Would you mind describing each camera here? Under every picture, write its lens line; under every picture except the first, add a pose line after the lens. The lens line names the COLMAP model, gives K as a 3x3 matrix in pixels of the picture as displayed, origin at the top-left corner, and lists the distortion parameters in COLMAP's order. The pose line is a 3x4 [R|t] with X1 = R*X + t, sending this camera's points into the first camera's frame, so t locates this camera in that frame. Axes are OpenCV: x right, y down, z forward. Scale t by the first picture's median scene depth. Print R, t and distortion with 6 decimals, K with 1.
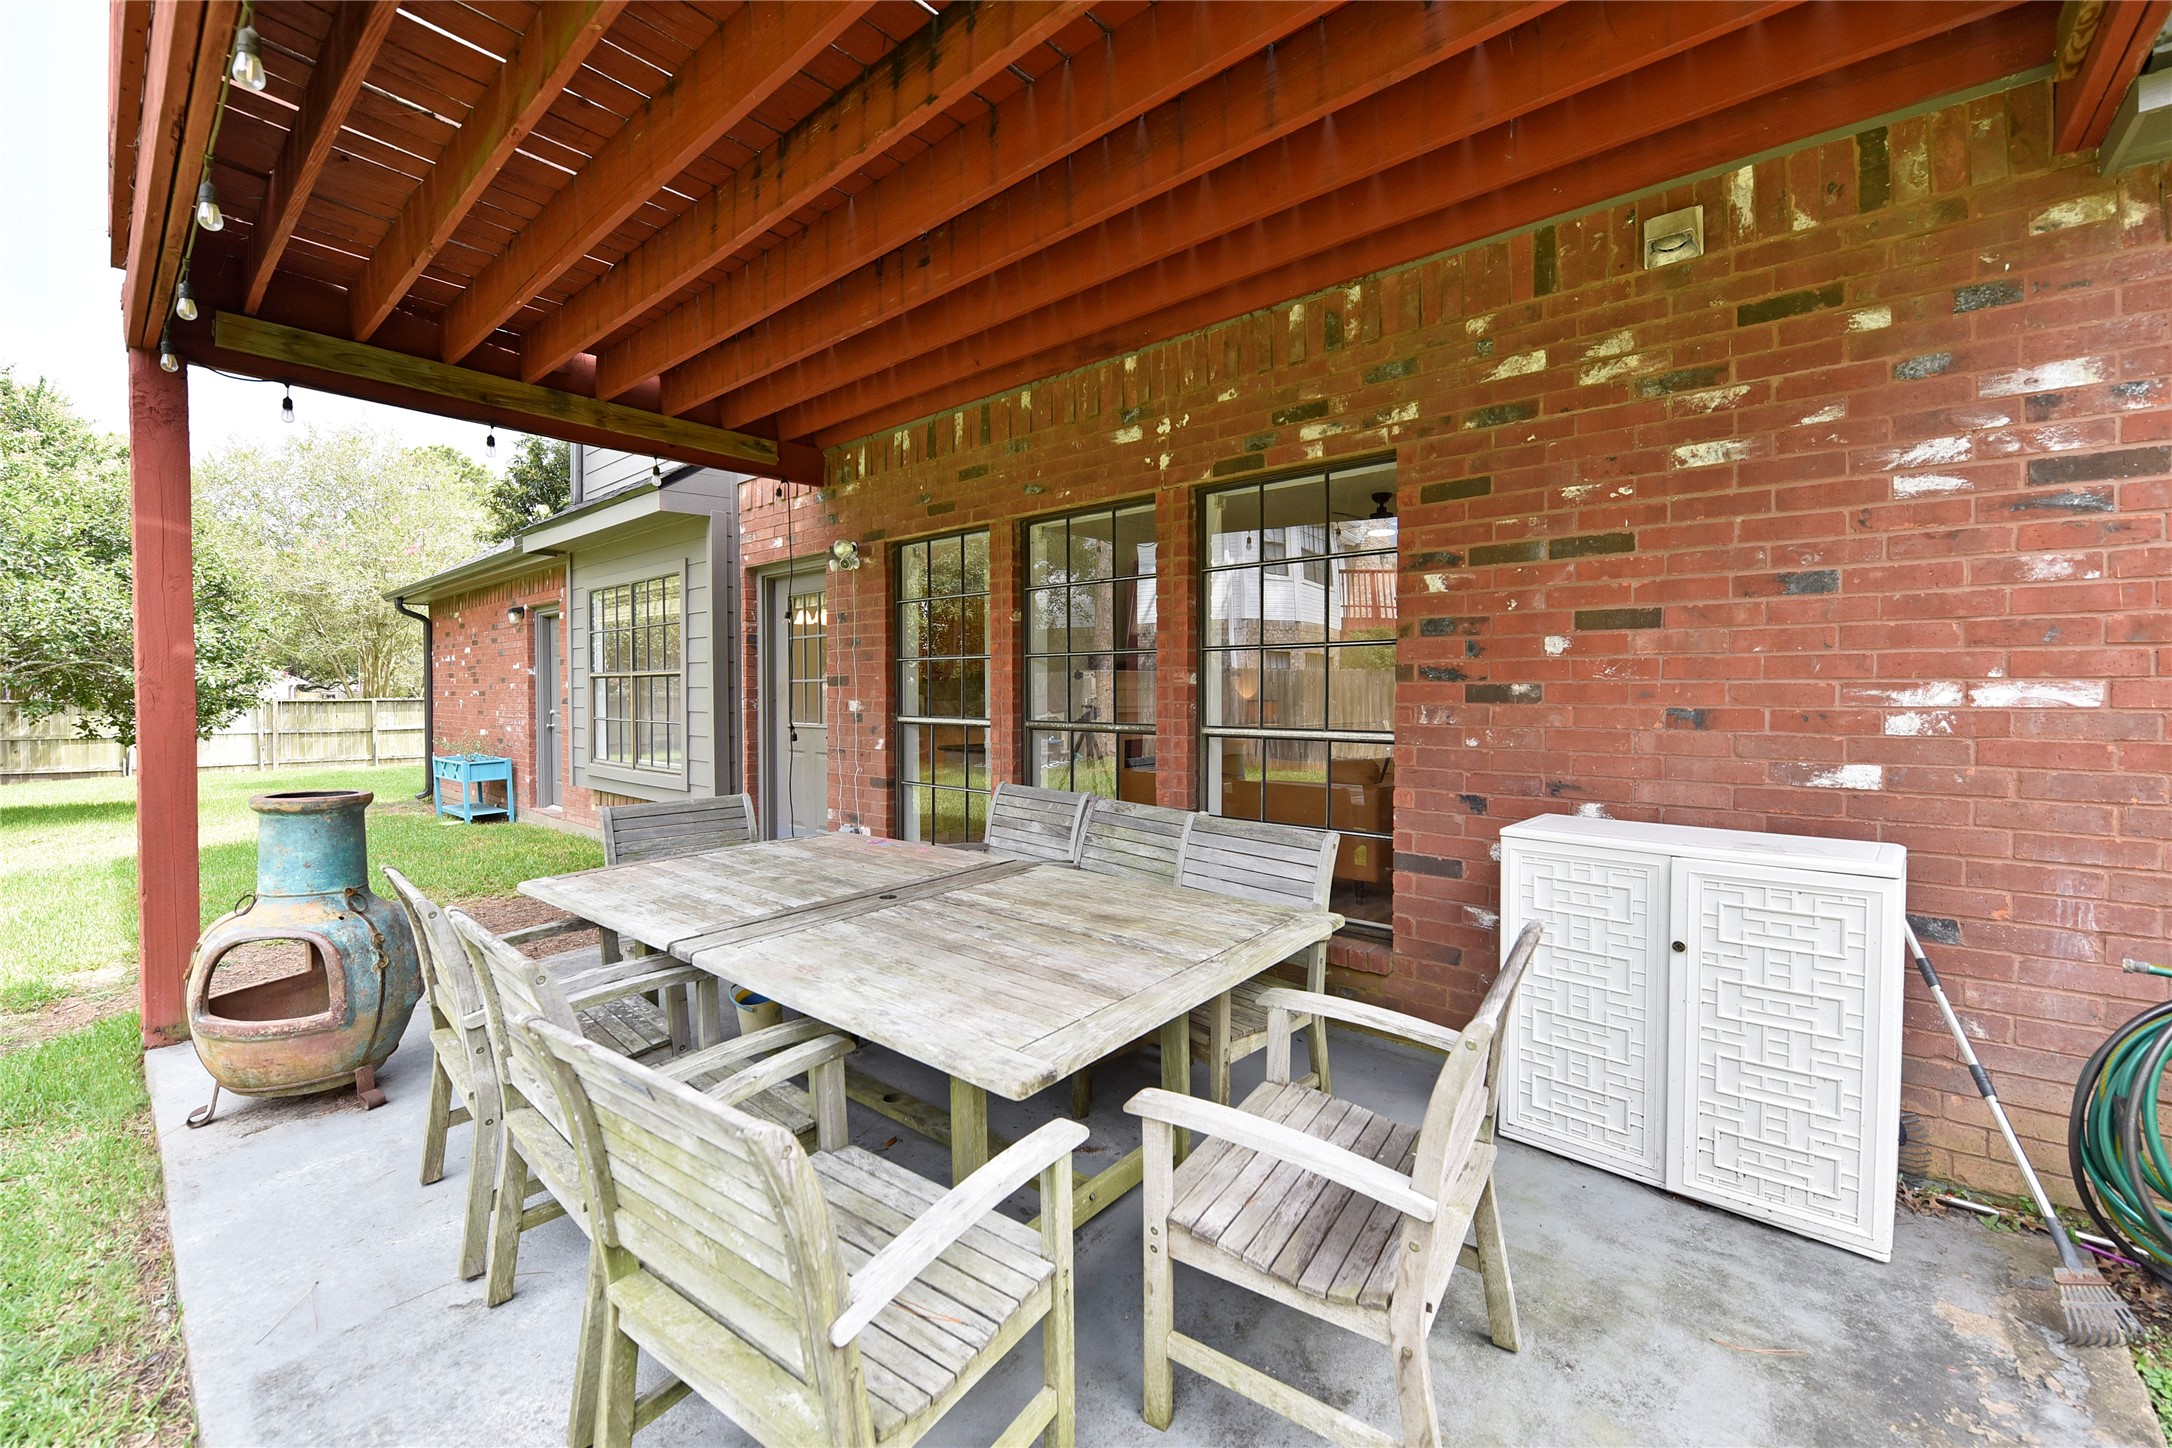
lens RADIAL K [[894.4, 0, 1063.9], [0, 894.4, 705.4], [0, 0, 1]] dist [-0.018210, -0.000602]
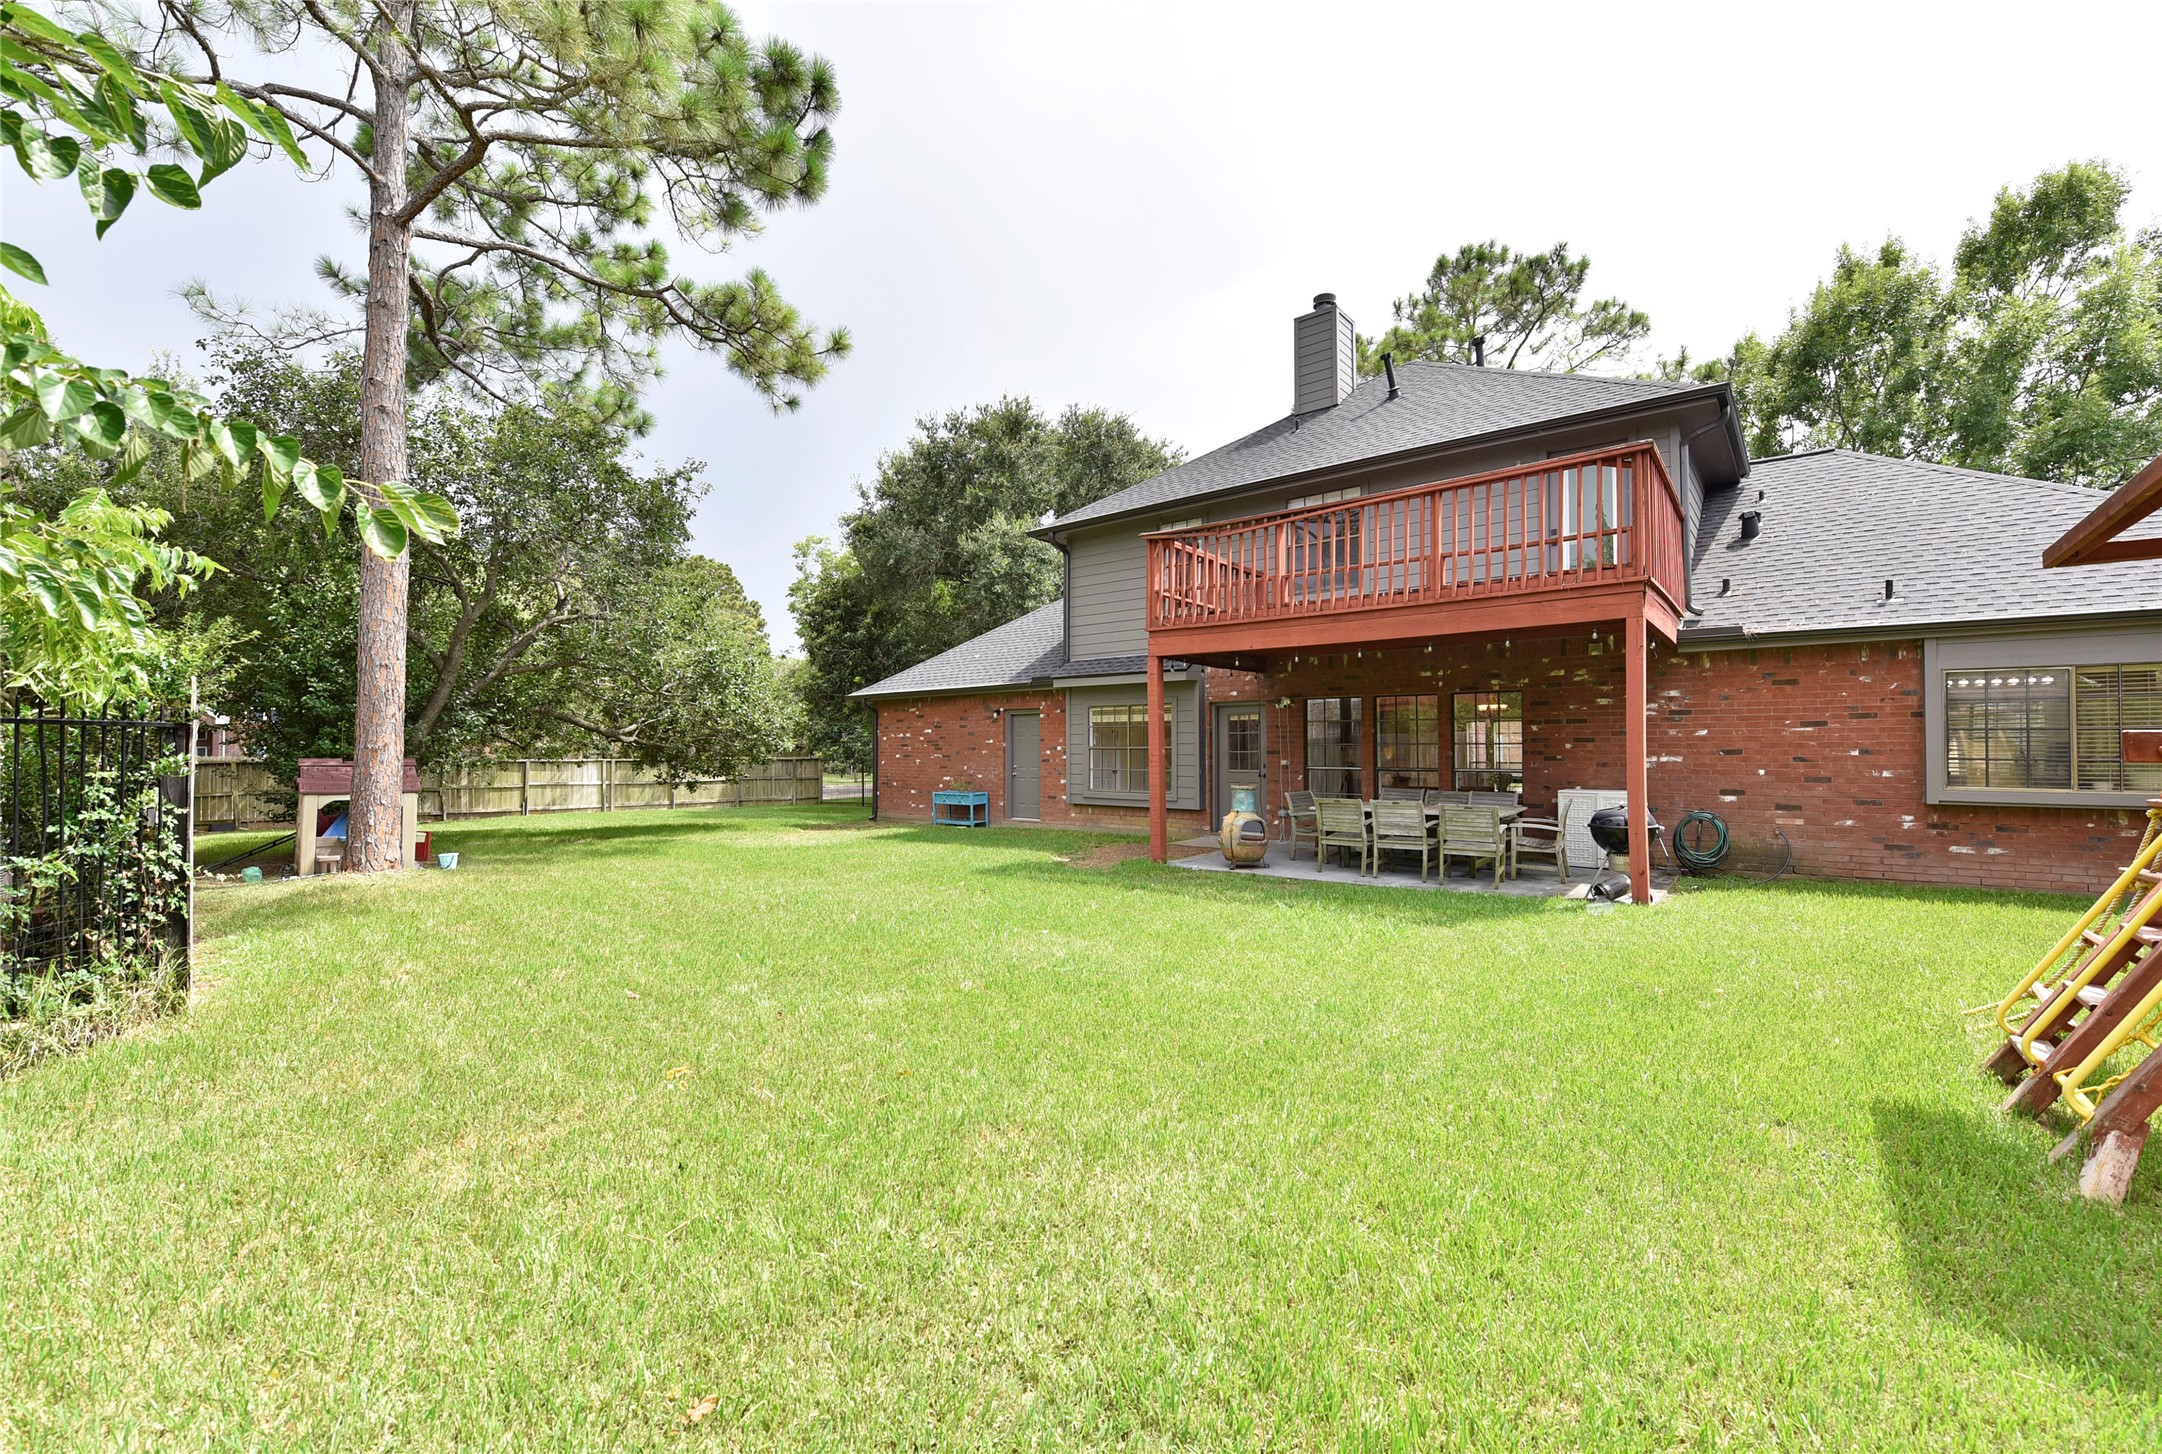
lens RADIAL K [[874.2, 0, 1081.0], [0, 874.2, 727.0], [0, 0, 1]] dist [-0.012103, -0.000280]
pose [[0.999216, 0.002582, 0.039494, -1.674636], [-0.000796, 0.998979, -0.045167, 0.022642], [-0.039570, 0.045100, 0.998198, -2.639665]]
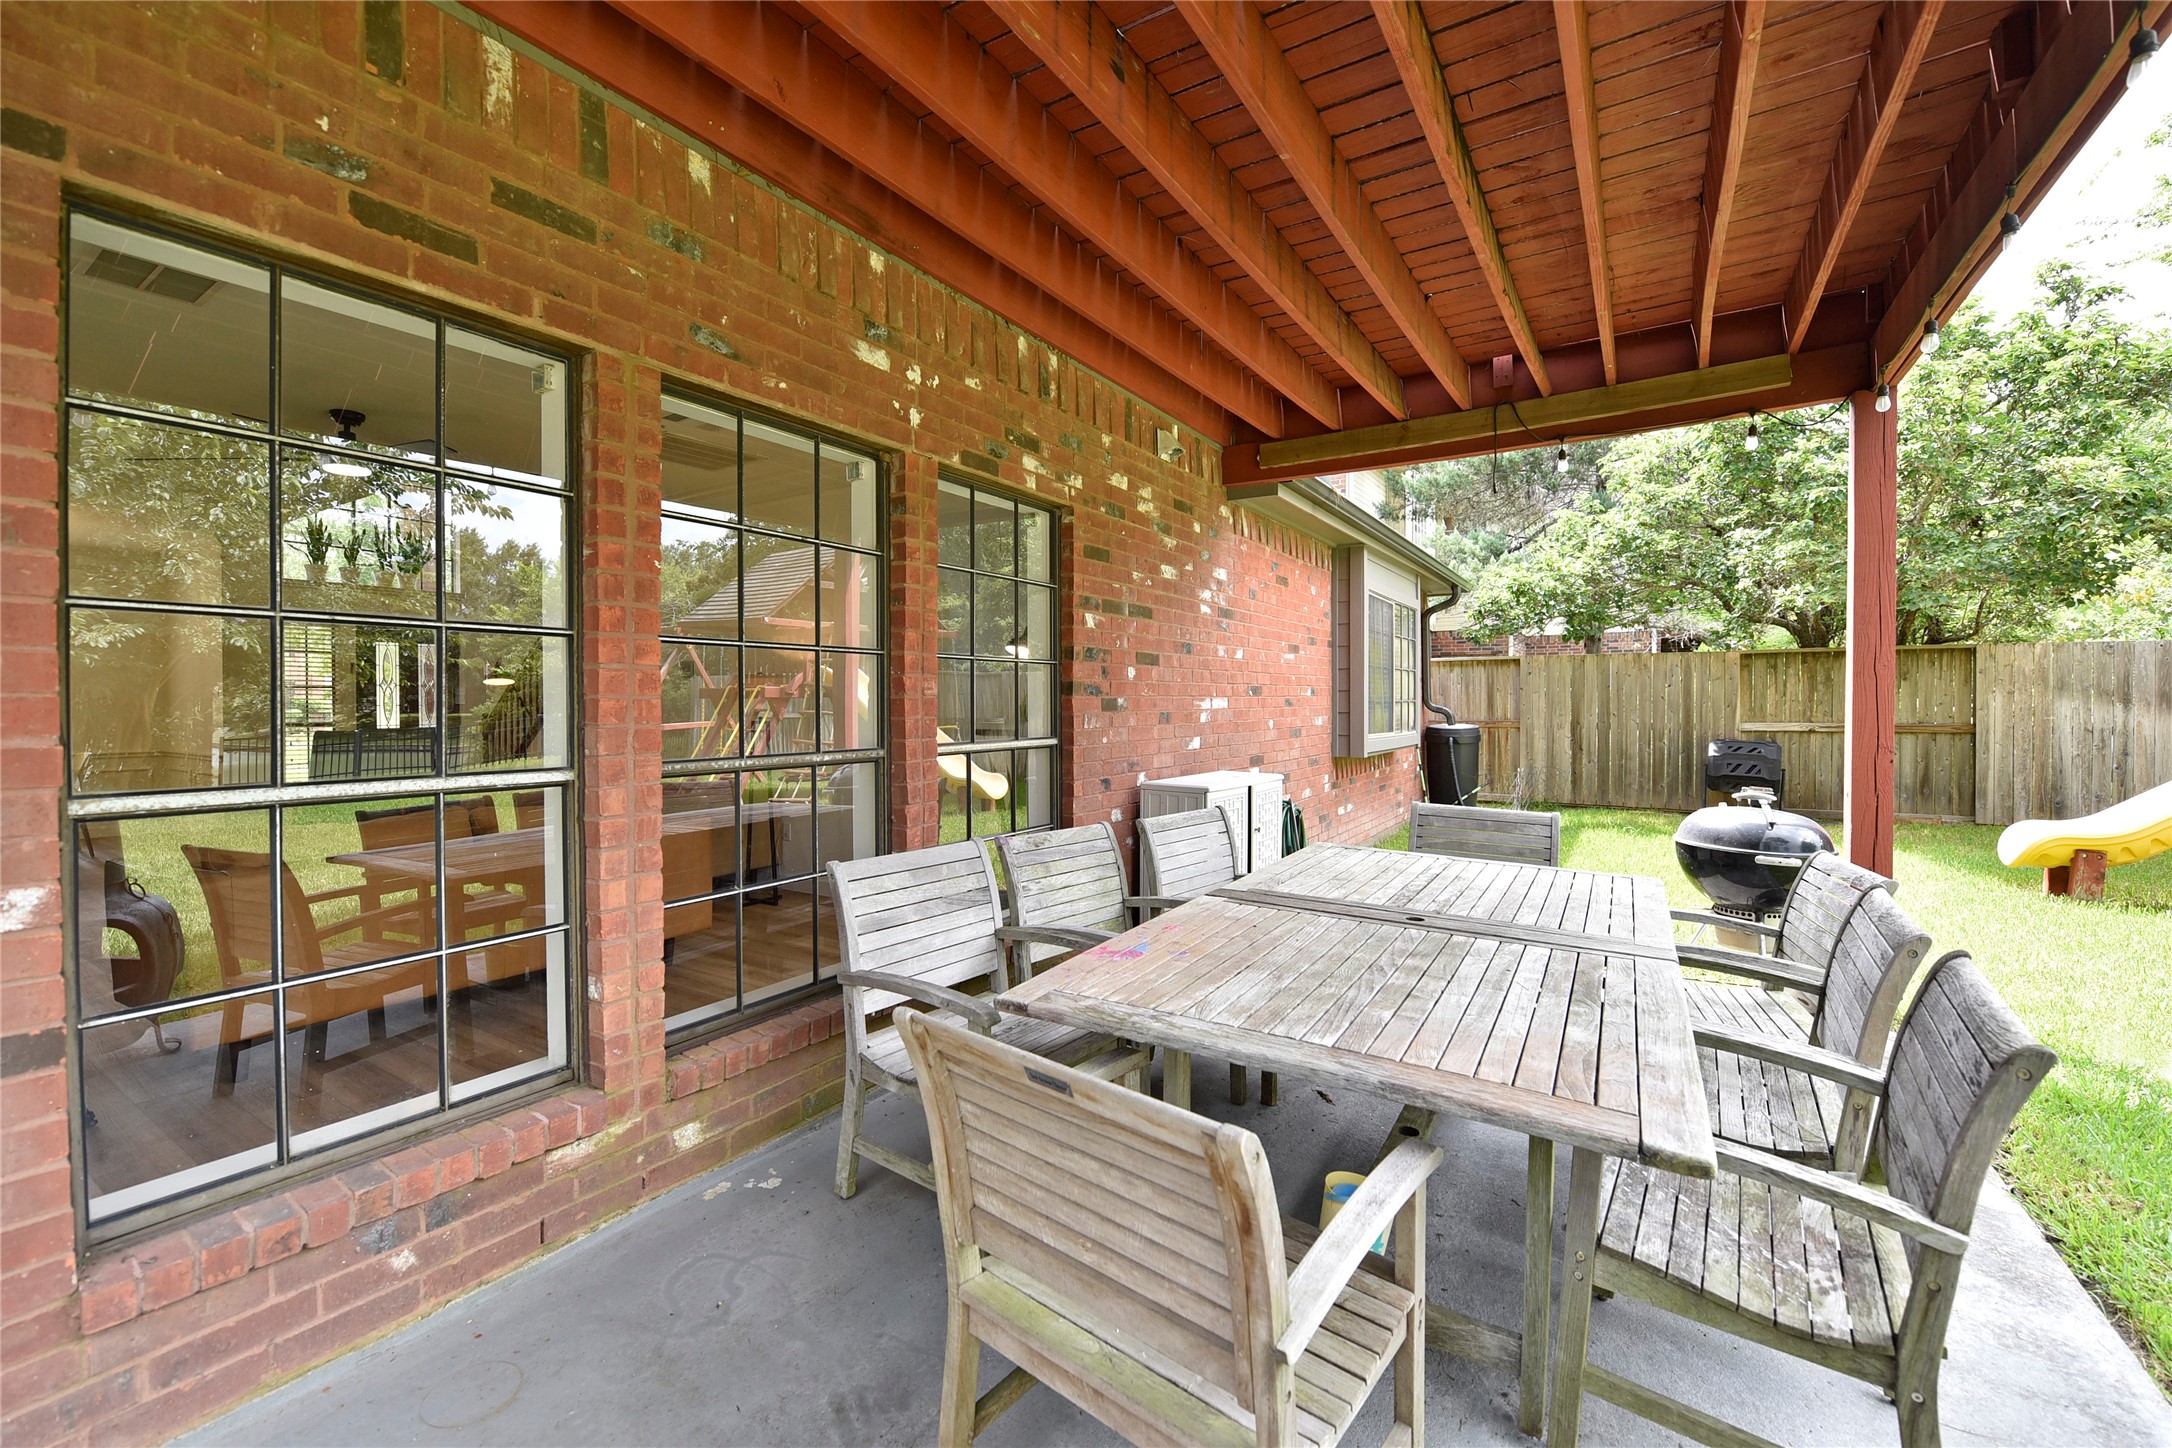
lens RADIAL K [[894.4, 0, 1063.9], [0, 894.4, 705.4], [0, 0, 1]] dist [-0.018210, -0.000602]
pose [[-0.158713, -0.002928, 0.987320, -0.922258], [0.020812, 0.999763, 0.006310, -0.022865], [-0.987105, 0.021550, -0.158614, 1.318686]]
